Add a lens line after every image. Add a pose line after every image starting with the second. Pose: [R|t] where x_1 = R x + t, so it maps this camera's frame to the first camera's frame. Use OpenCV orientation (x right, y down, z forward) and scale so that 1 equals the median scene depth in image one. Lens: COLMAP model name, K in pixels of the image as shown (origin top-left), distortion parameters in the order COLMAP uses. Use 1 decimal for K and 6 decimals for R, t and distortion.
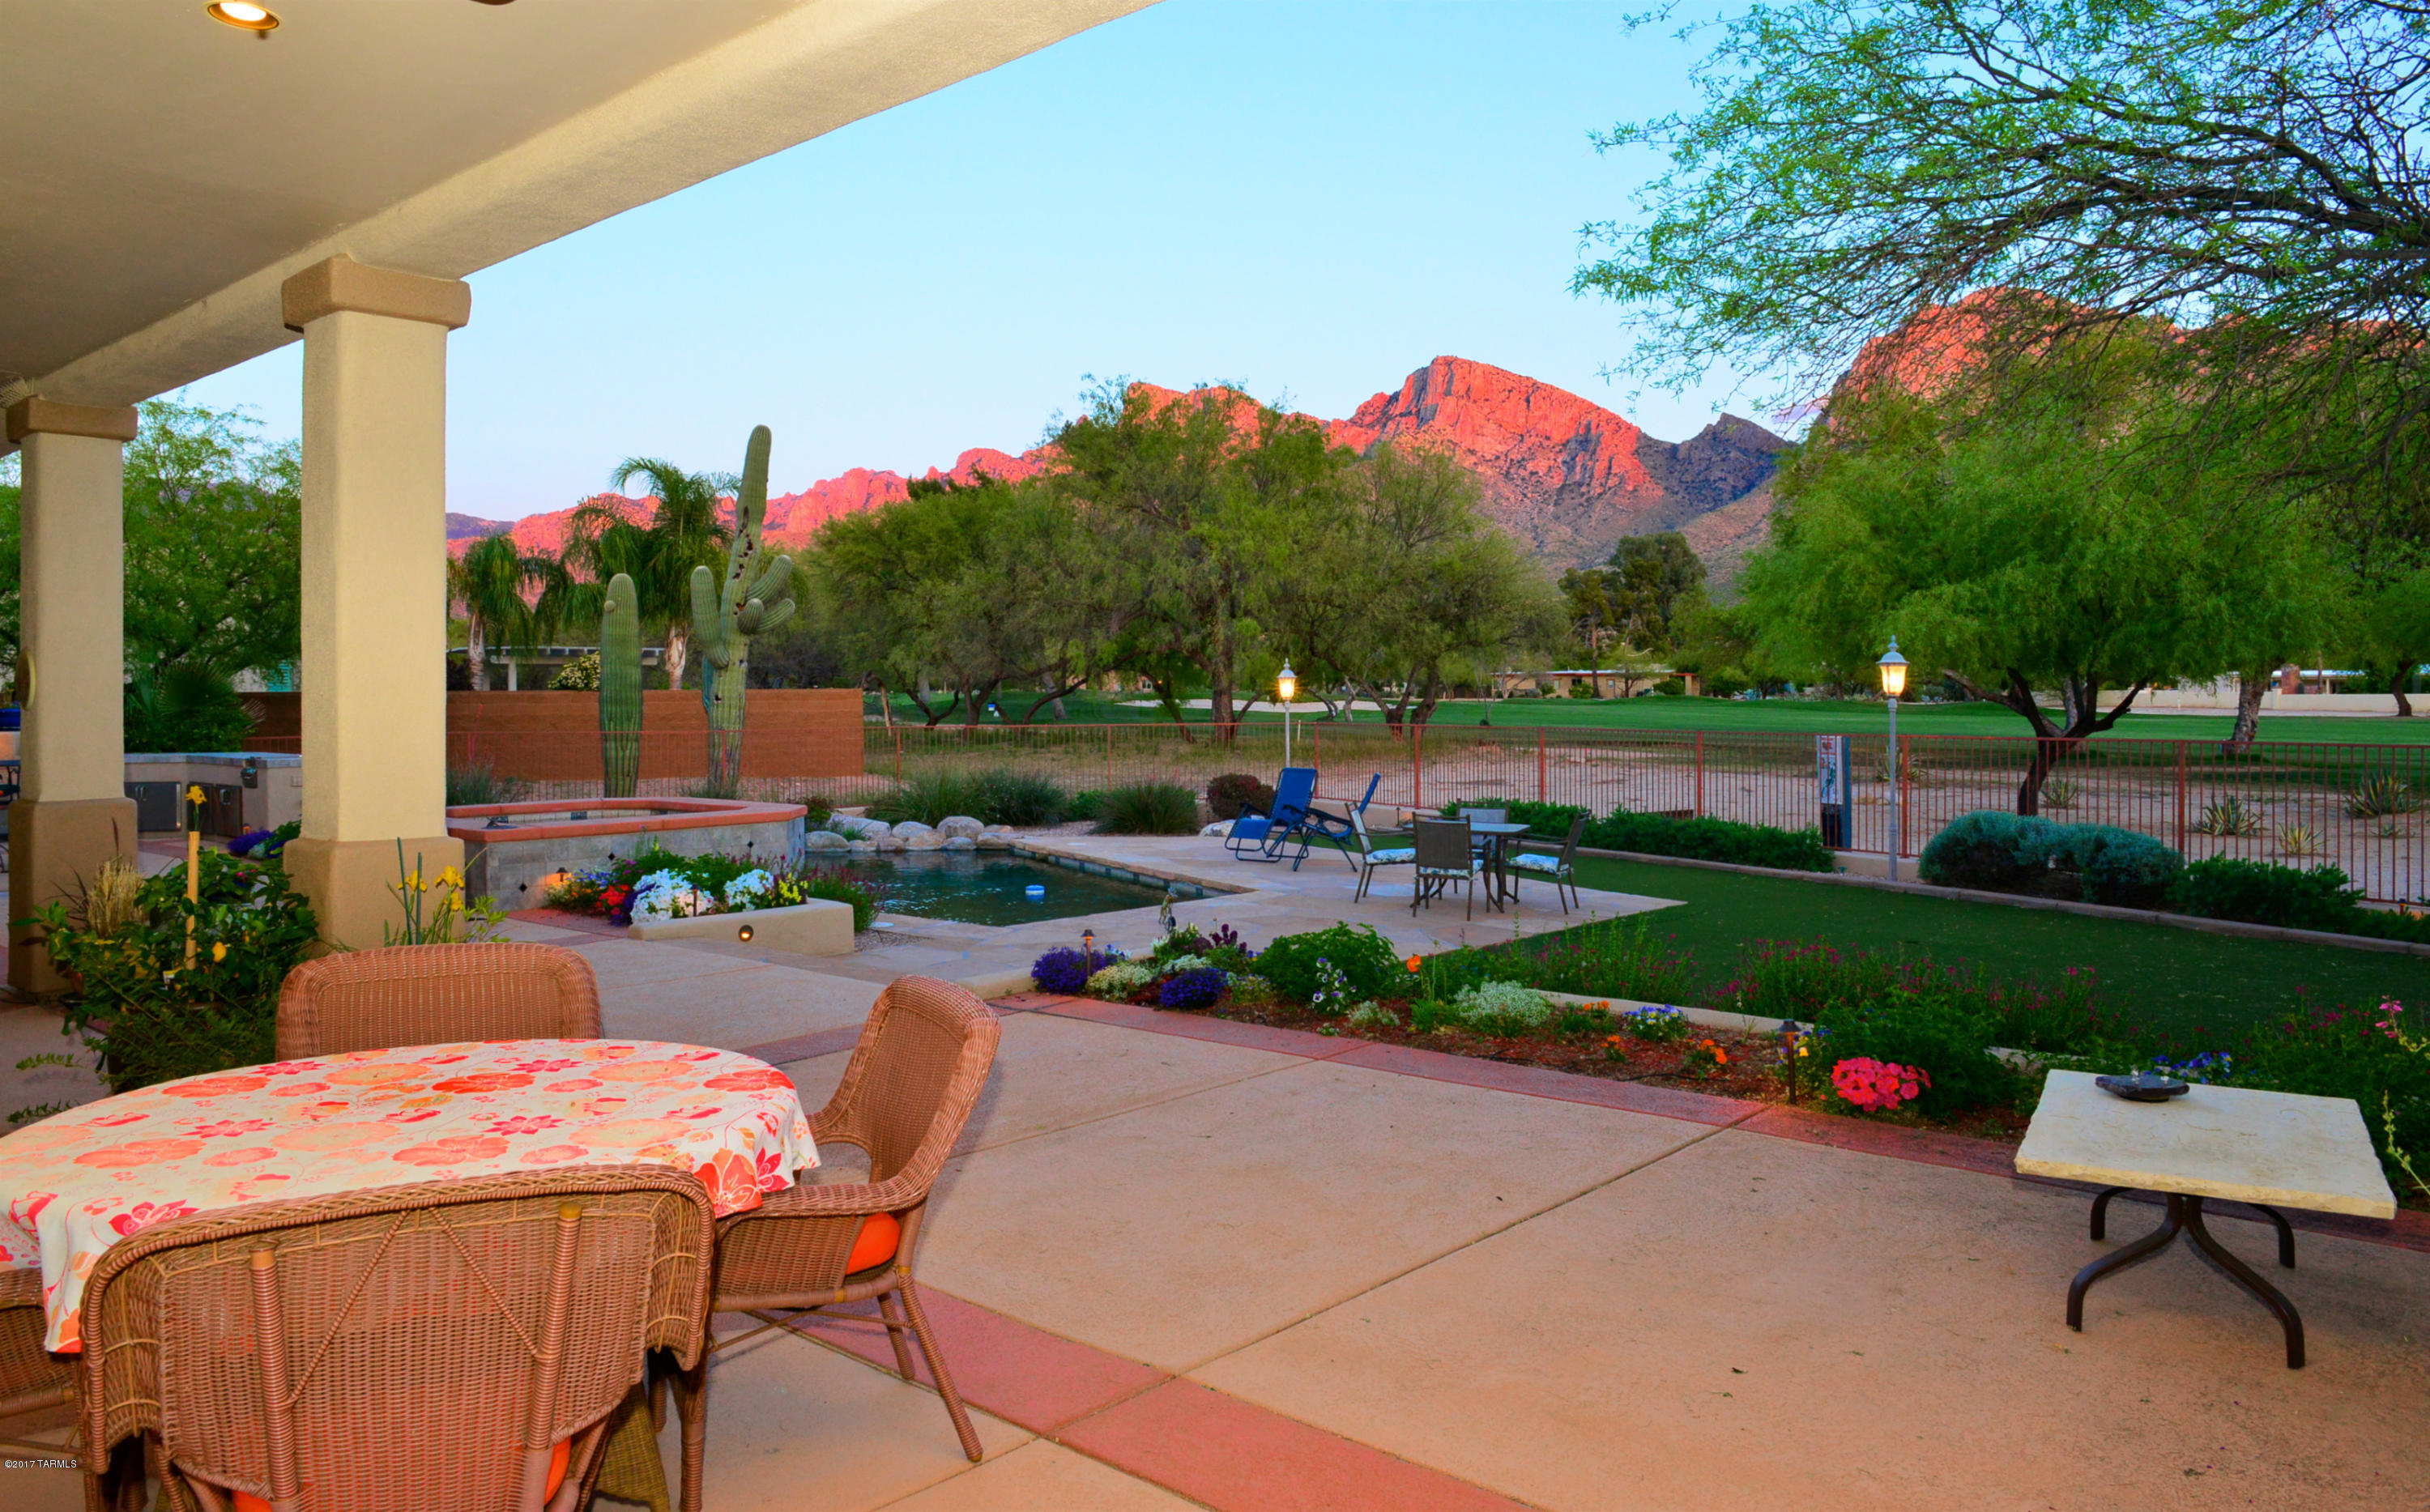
lens RADIAL K [[1669.9, 0, 1213.9], [0, 1669.9, 710.7], [0, 0, 1]] dist [-0.003820, -0.000226]
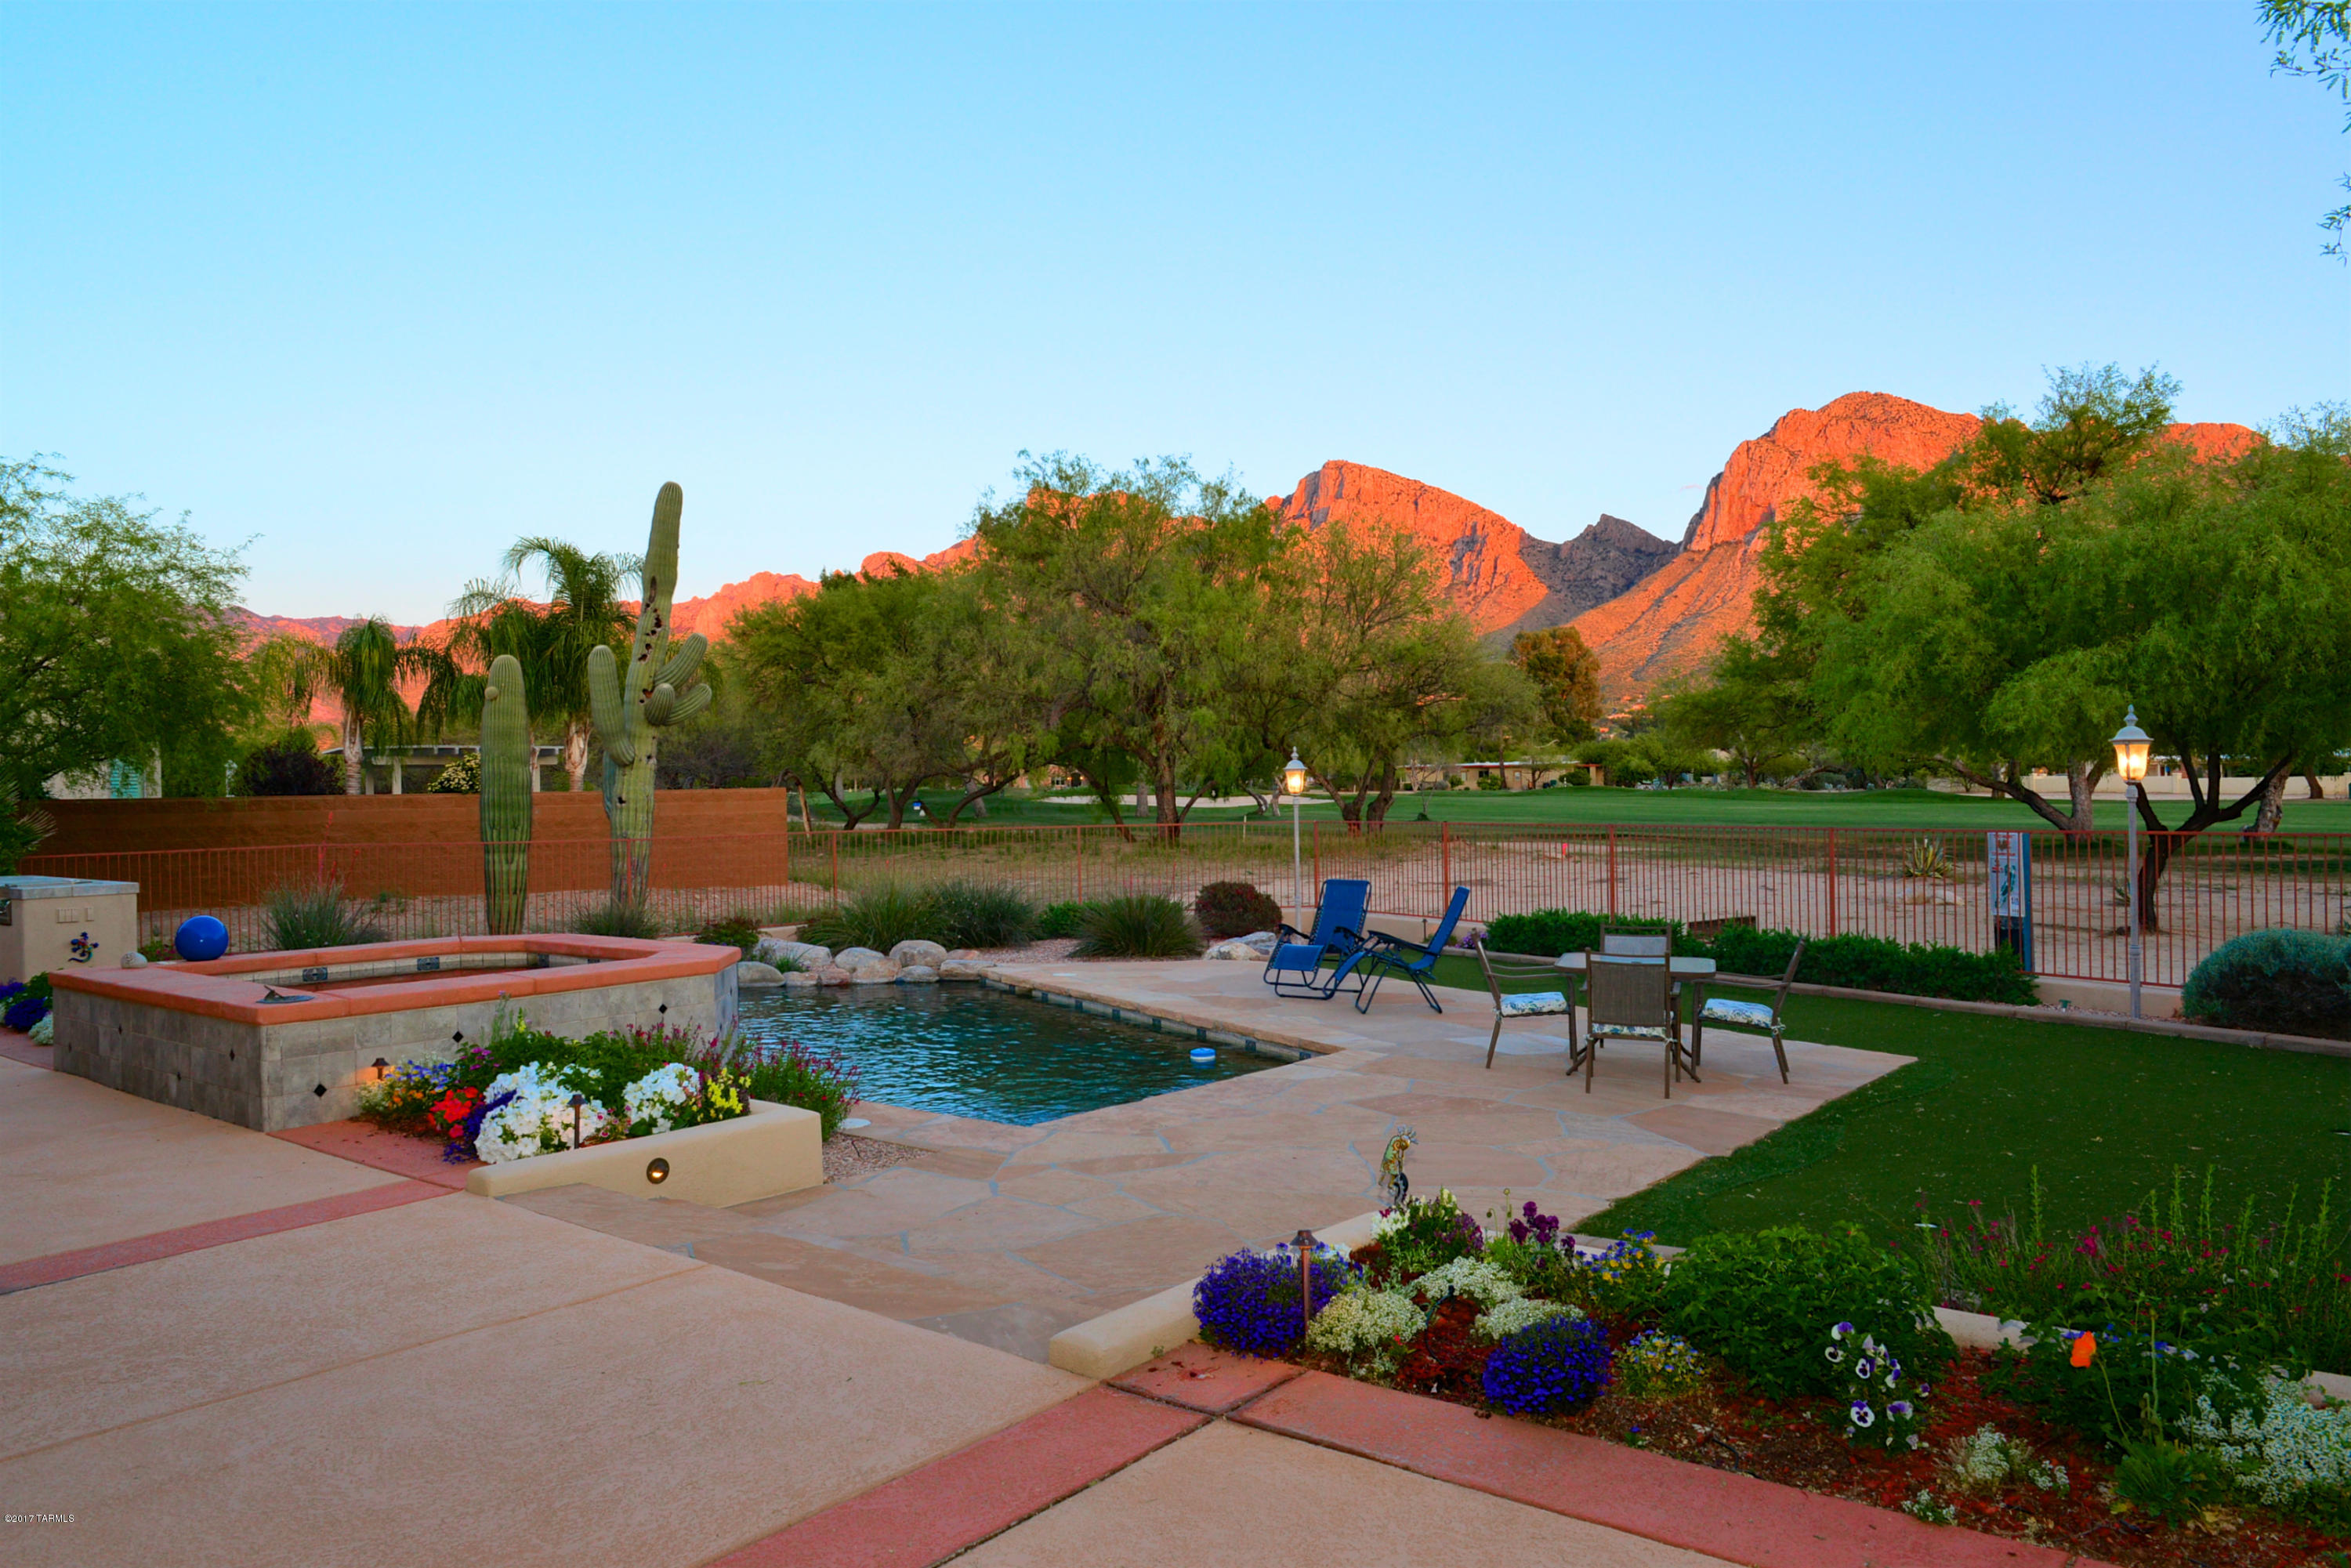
lens RADIAL K [[1622.1, 0, 1175.5], [0, 1622.1, 784.0], [0, 0, 1]] dist [-0.005417, -0.004217]
pose [[0.999235, -0.010950, 0.037554, -0.033094], [0.011450, 0.999848, -0.013133, -0.001428], [-0.037405, 0.013553, 0.999208, 0.117985]]
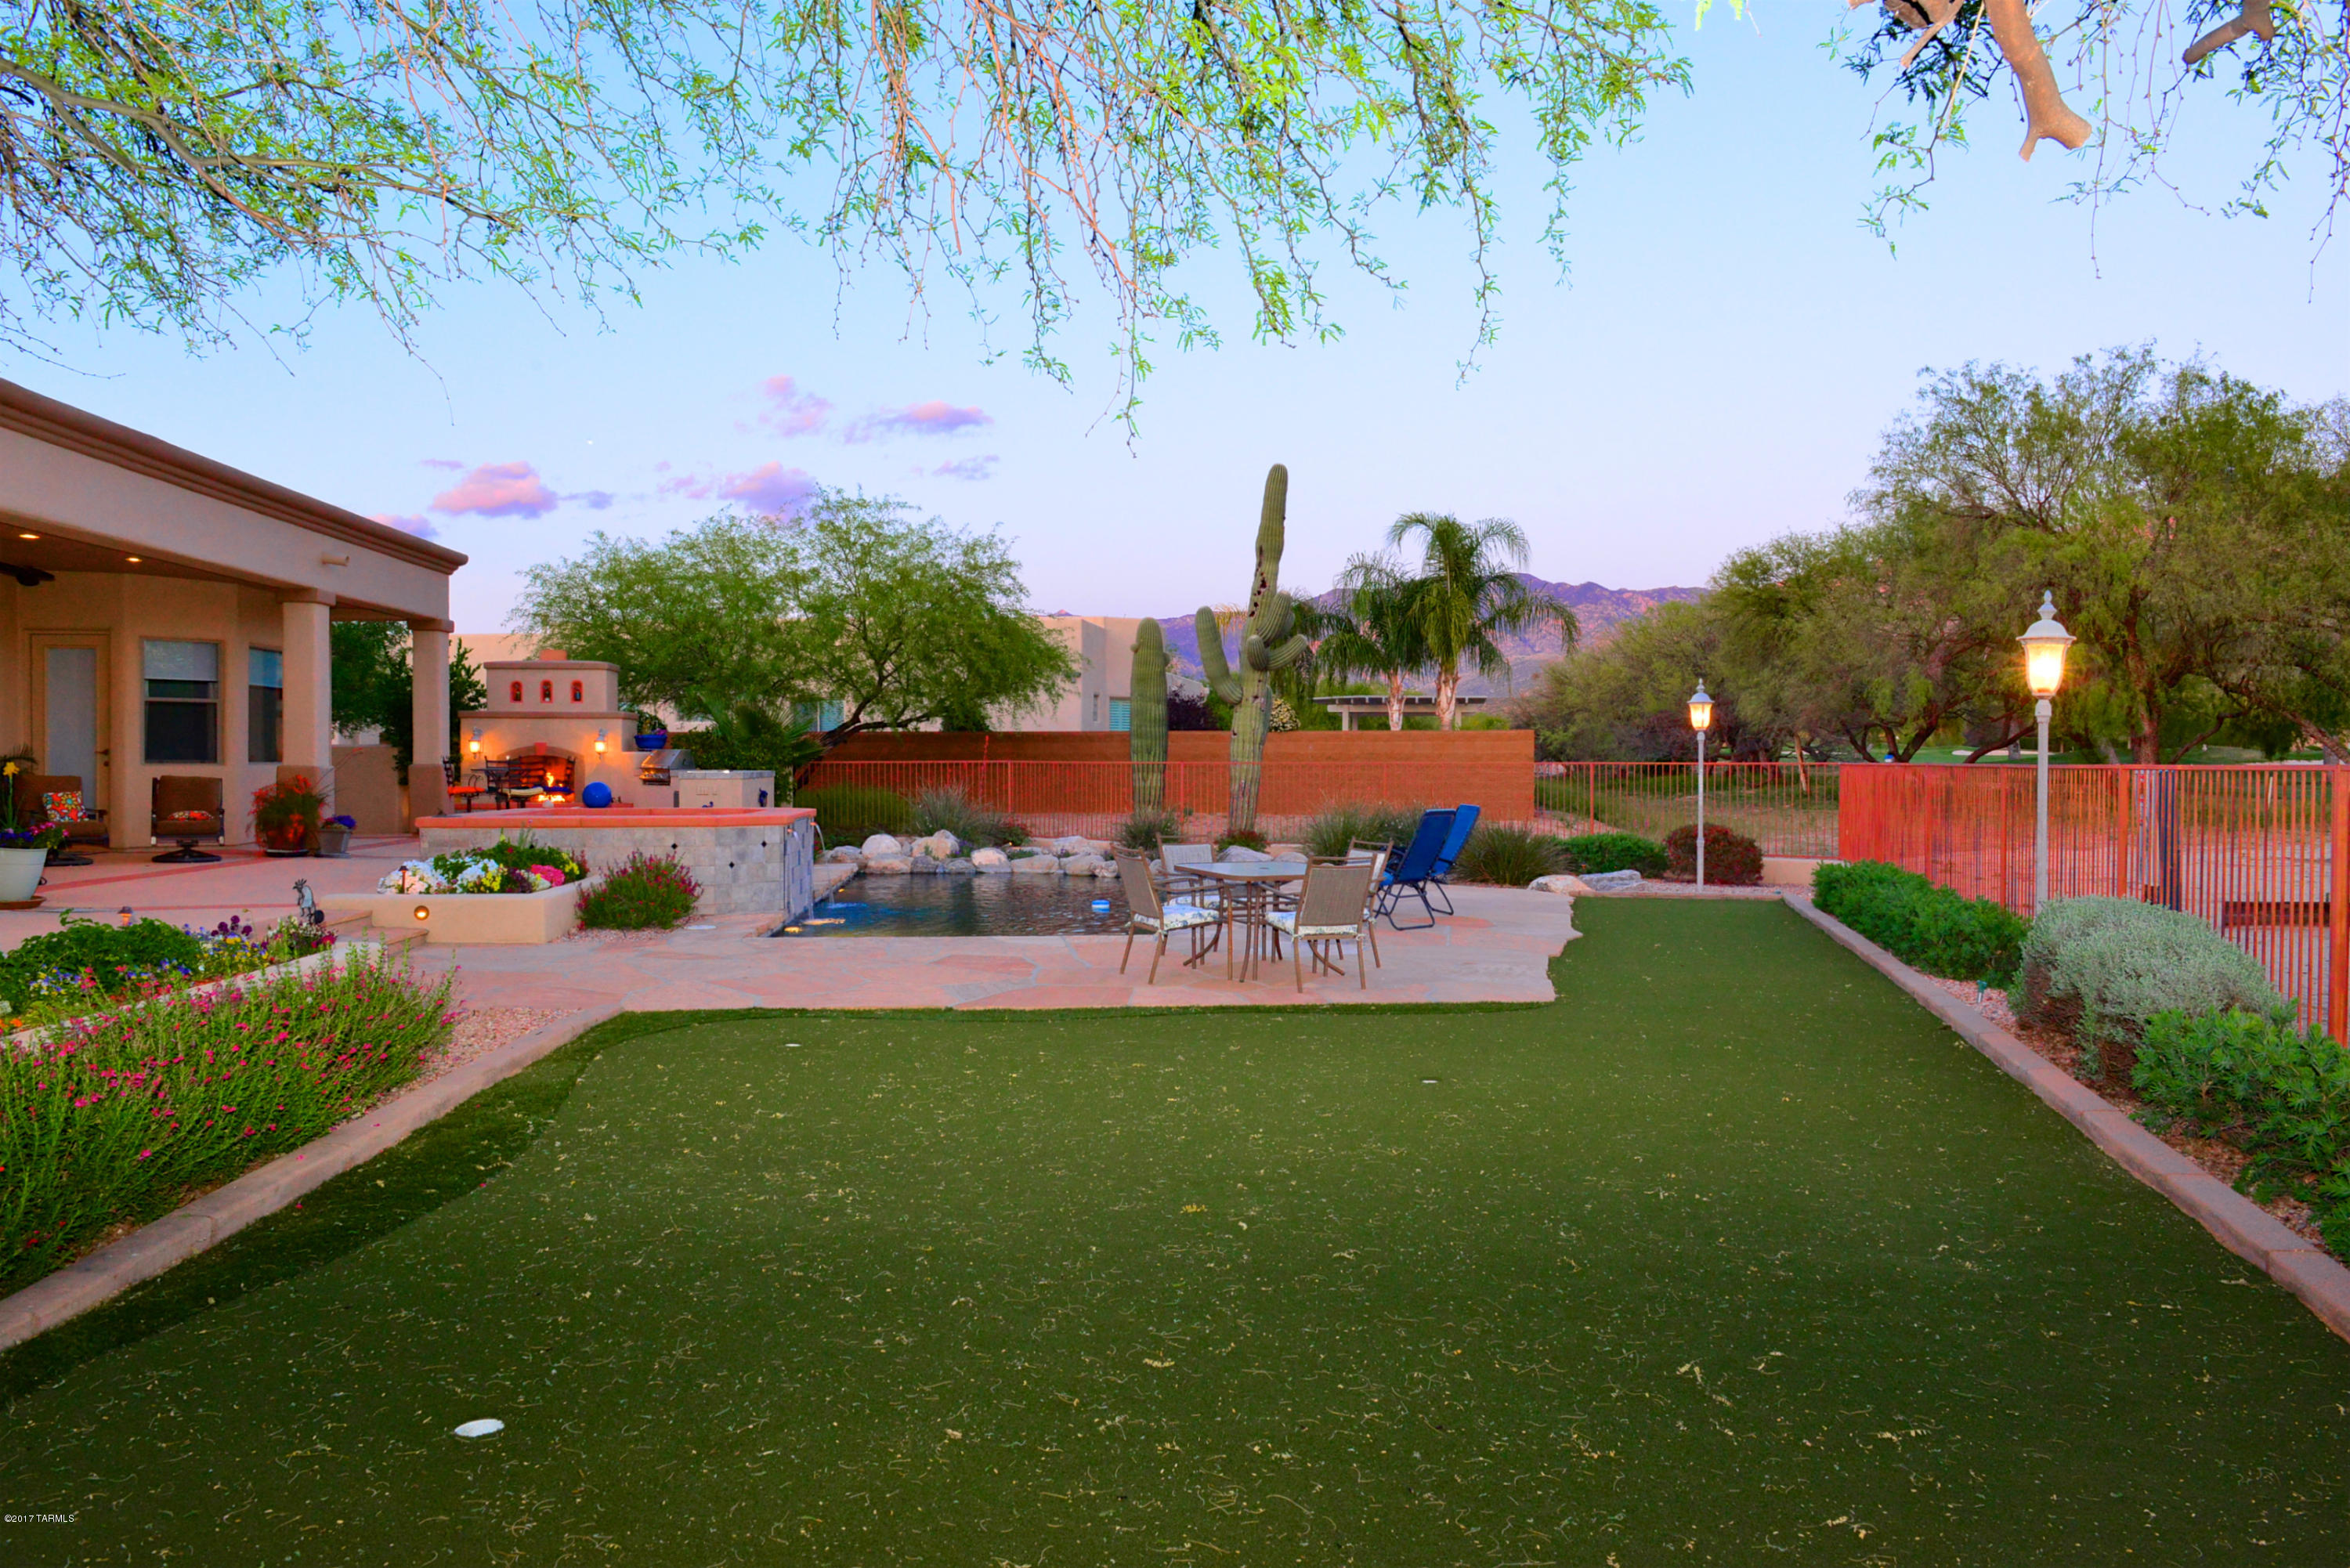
lens RADIAL K [[1593.4, 0, 1175.0], [0, 1593.4, 784.0], [0, 0, 1]] dist [-0.003263, -0.001137]
pose [[0.735418, 0.019346, -0.677337, 0.256423], [-0.013542, 0.999812, 0.013853, 0.008286], [0.677478, -0.001015, 0.735542, 0.179841]]
